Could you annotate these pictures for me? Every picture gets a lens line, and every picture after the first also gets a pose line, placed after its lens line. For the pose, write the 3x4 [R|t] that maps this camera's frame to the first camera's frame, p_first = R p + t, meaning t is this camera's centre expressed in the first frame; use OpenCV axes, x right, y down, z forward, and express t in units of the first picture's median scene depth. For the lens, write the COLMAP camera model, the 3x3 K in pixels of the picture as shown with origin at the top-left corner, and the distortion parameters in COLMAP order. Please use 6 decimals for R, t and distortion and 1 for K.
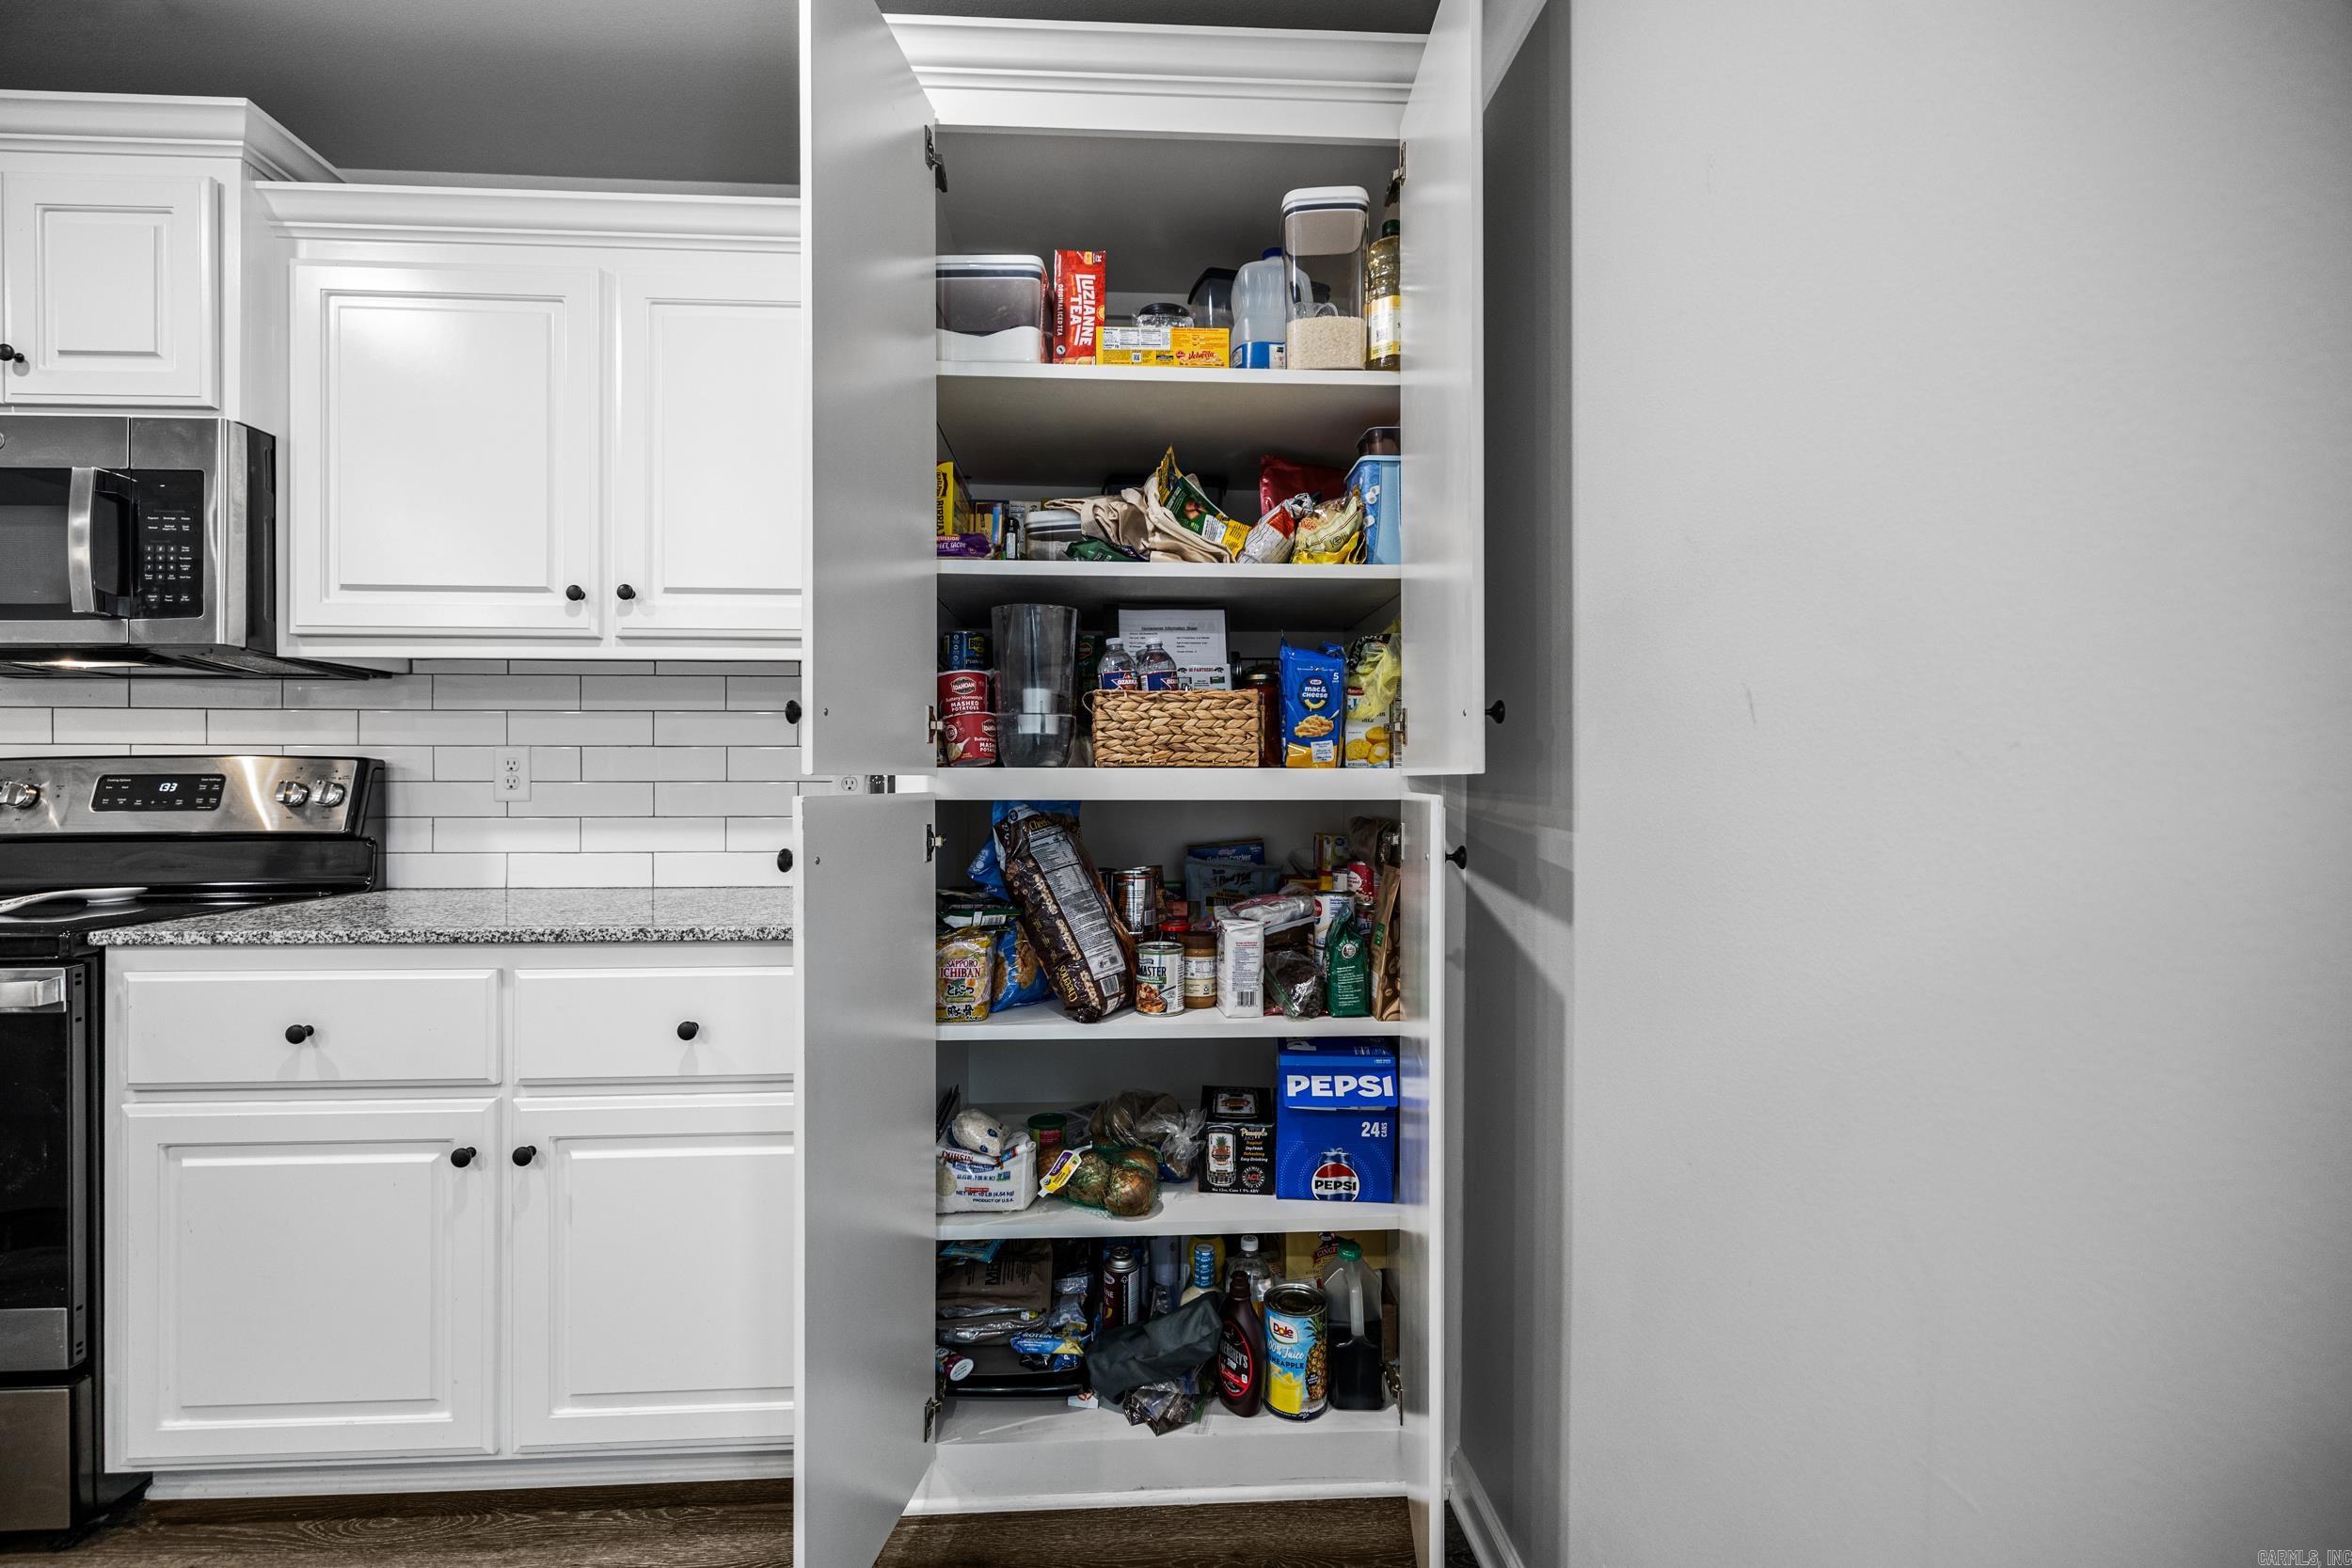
lens RADIAL K [[986.9, 0, 1173.6], [0, 986.9, 780.1], [0, 0, 1]] dist [-0.000133, 0.000013]
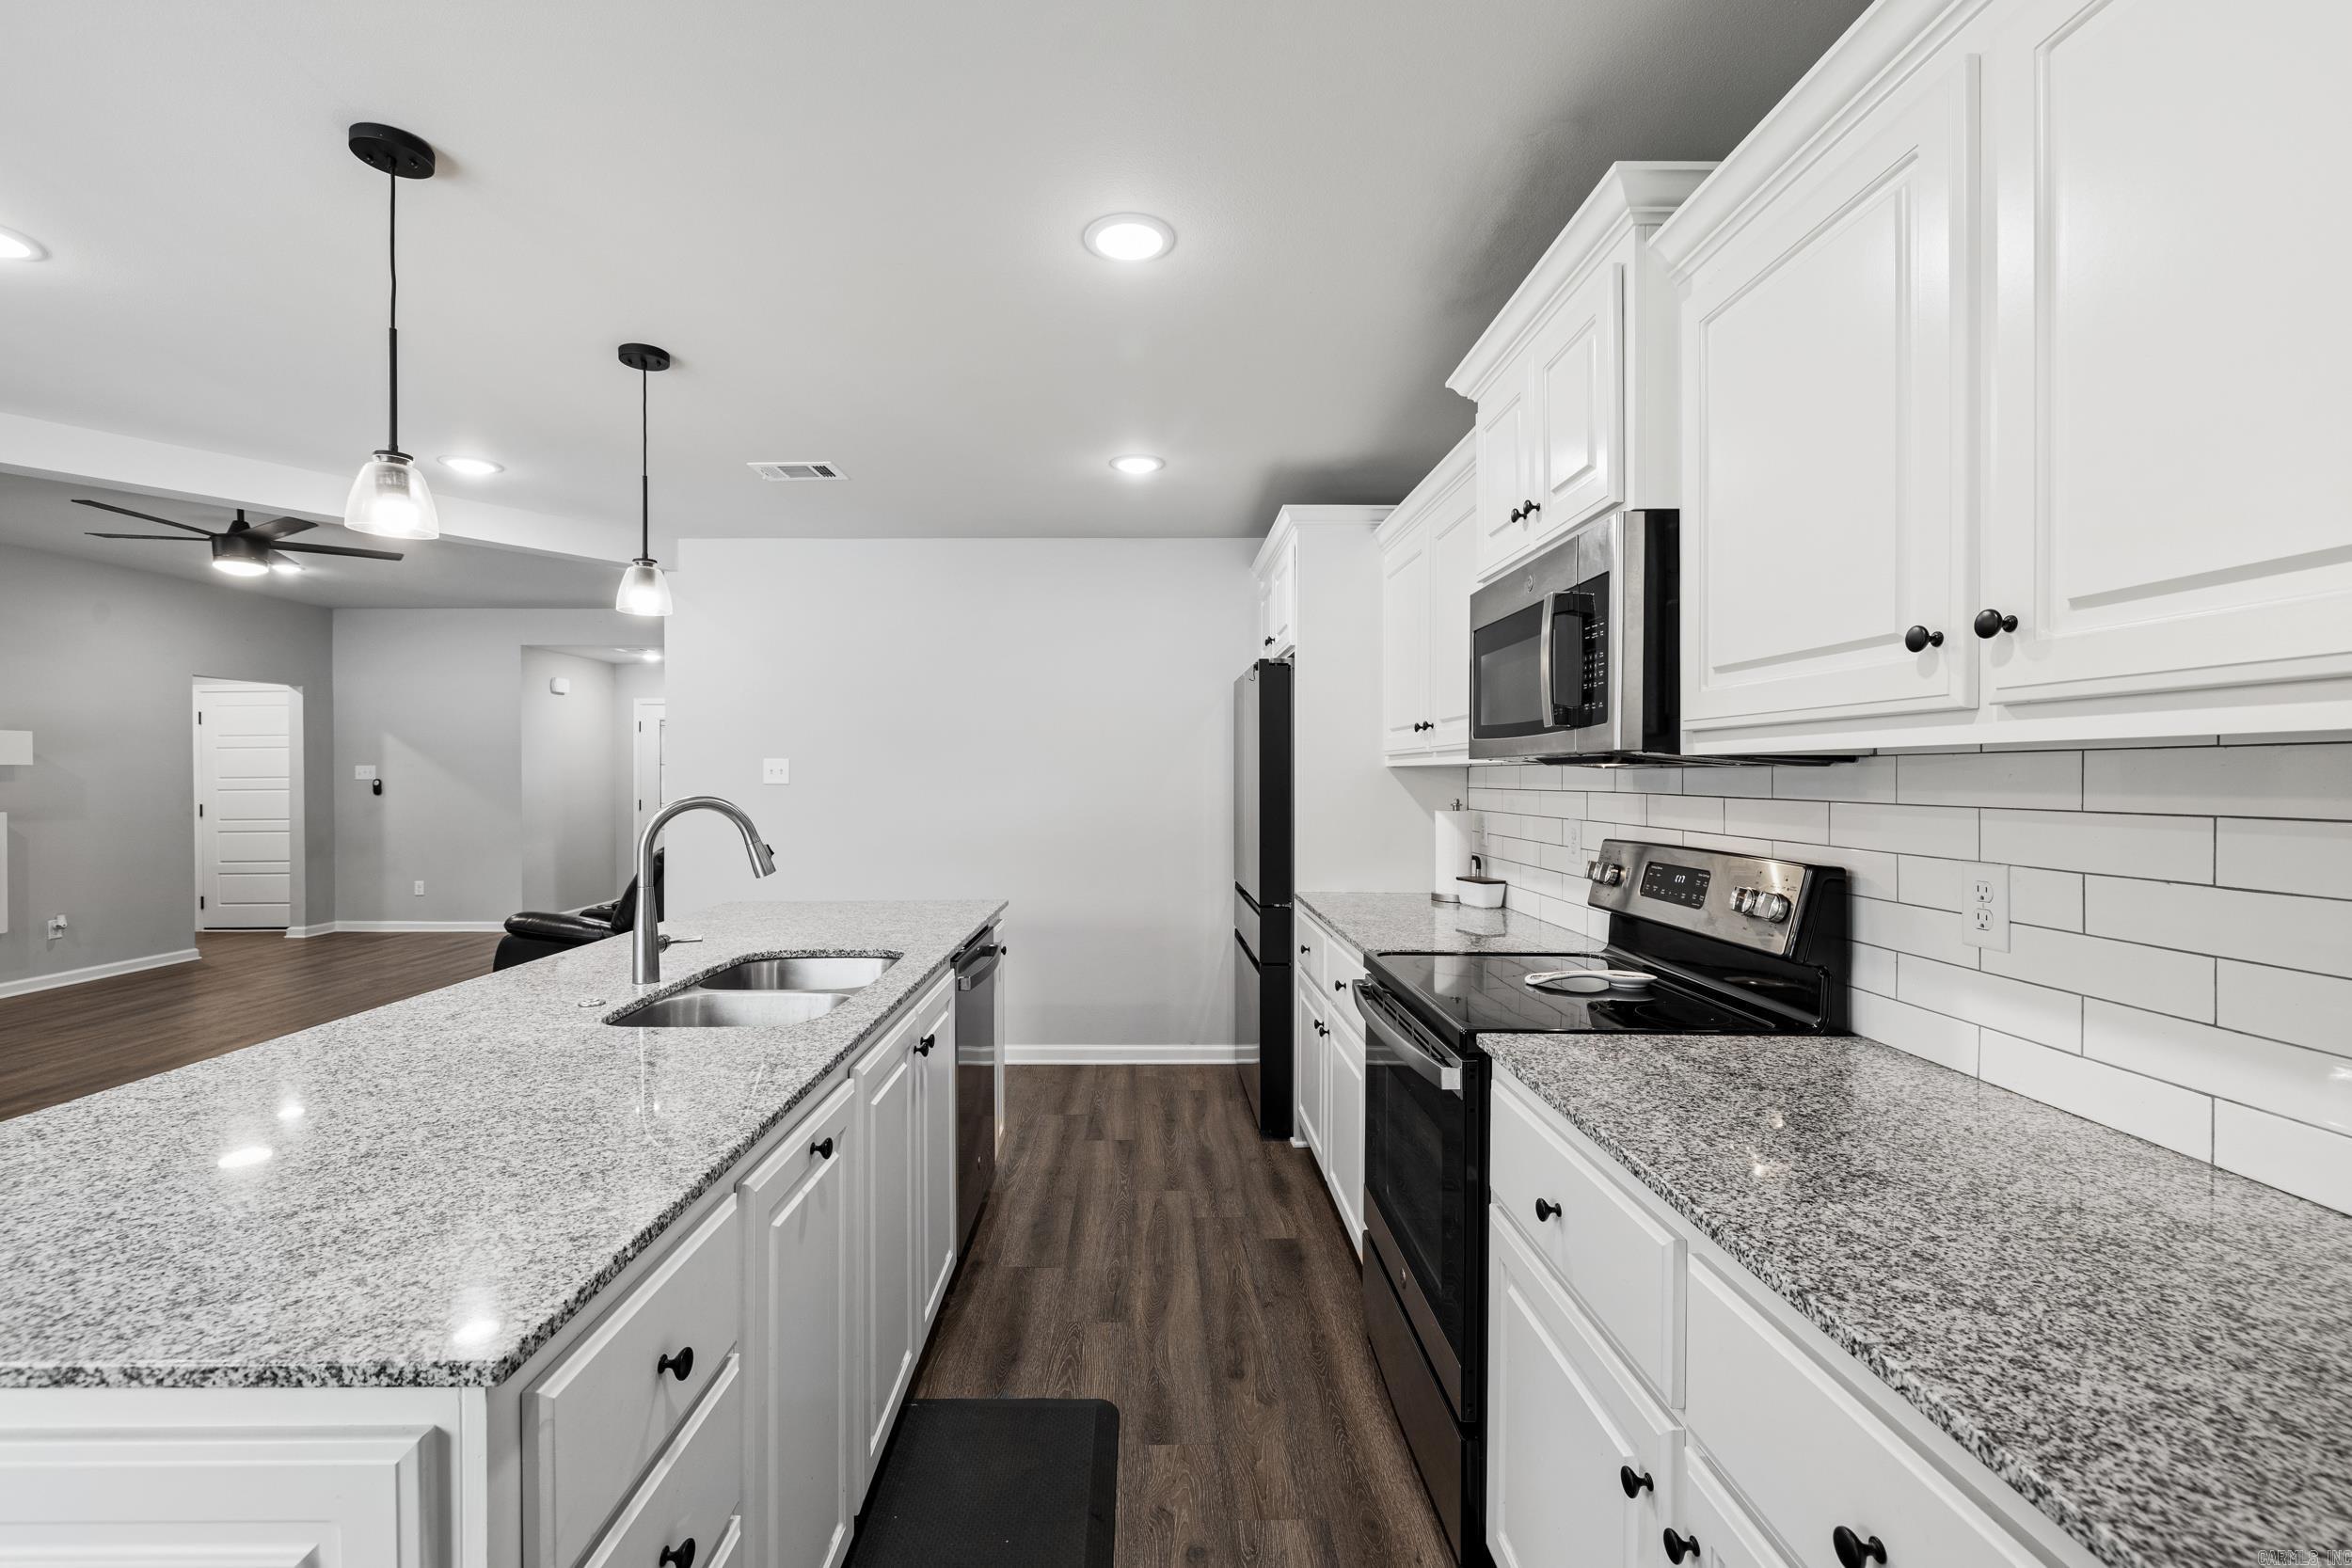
lens RADIAL K [[986.5, 0, 1140.3], [0, 986.5, 778.9], [0, 0, 1]] dist [0.001139, -0.000241]
pose [[-0.052812, 0.001893, -0.998603, 0.008494], [-0.002324, 0.999995, 0.002019, -0.104308], [0.998602, 0.002427, -0.052808, 0.557733]]
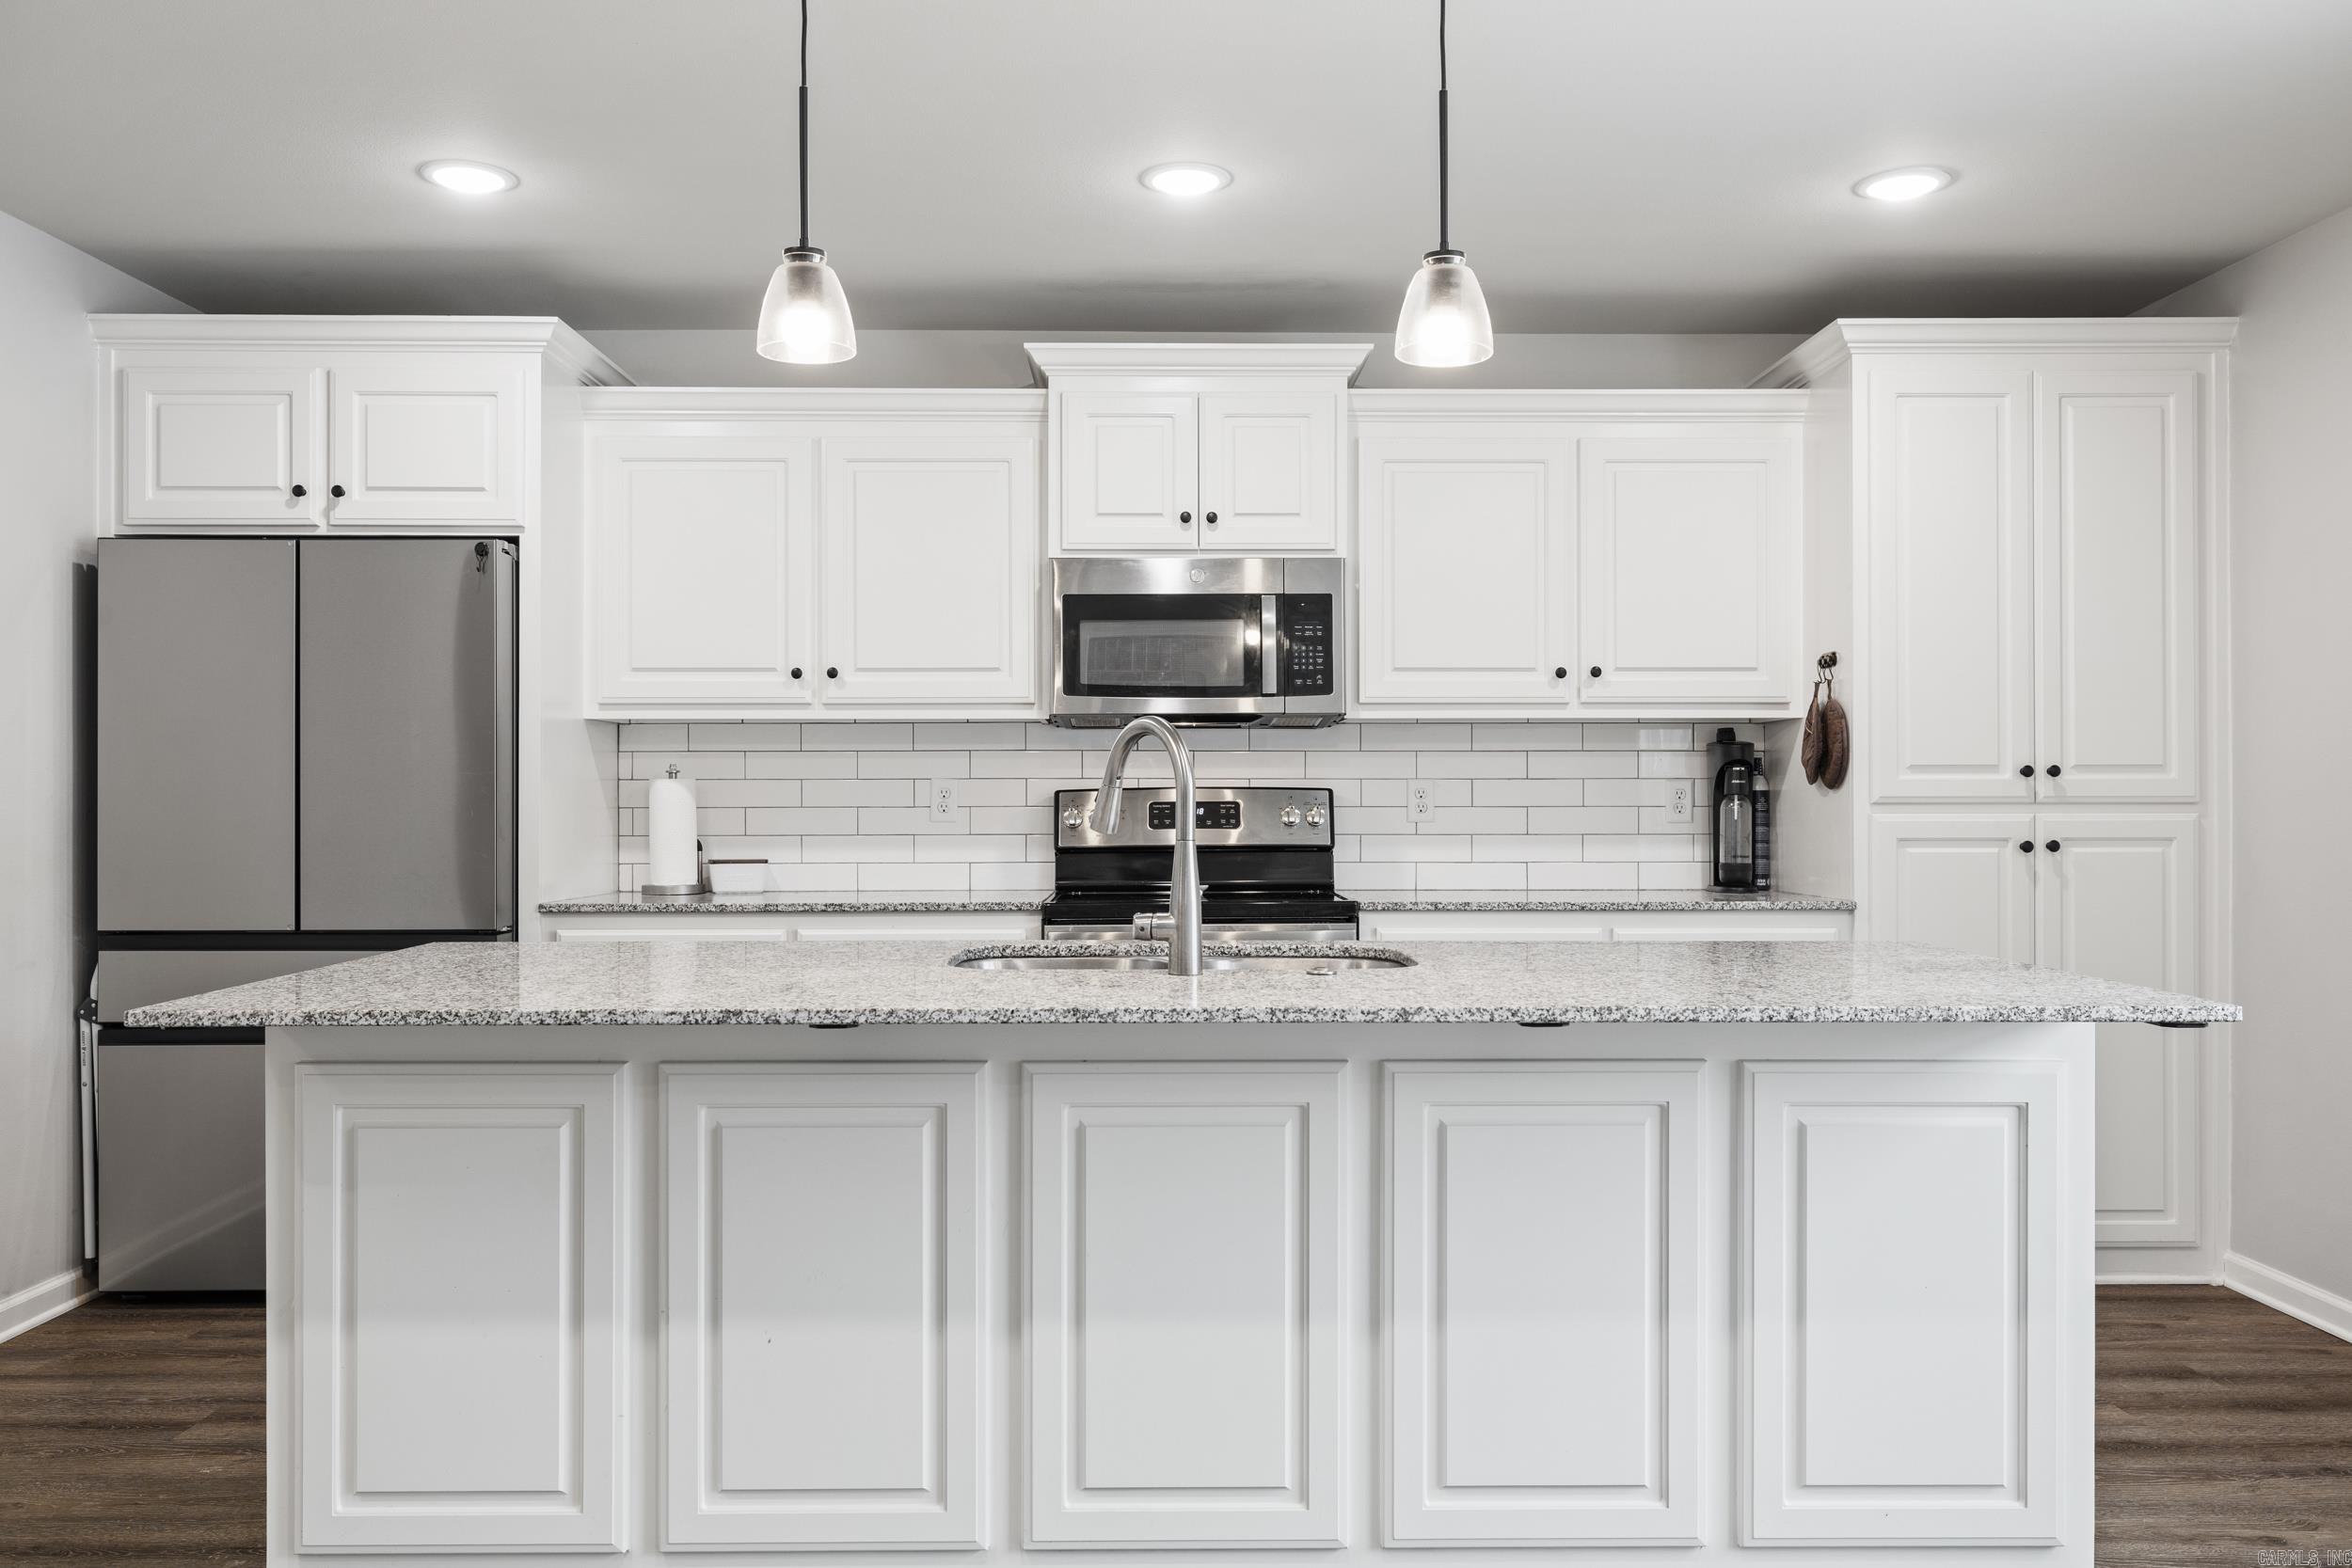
lens RADIAL K [[1759.1, 0, 1176.0], [0, 1759.1, 784.0], [0, 0, 1]] dist [0.005470, 0.000609]
pose [[0.999411, -0.001539, -0.034277, -1.055522], [0.001297, 0.999974, -0.007063, -0.014222], [0.034287, 0.007015, 0.999387, -1.503247]]
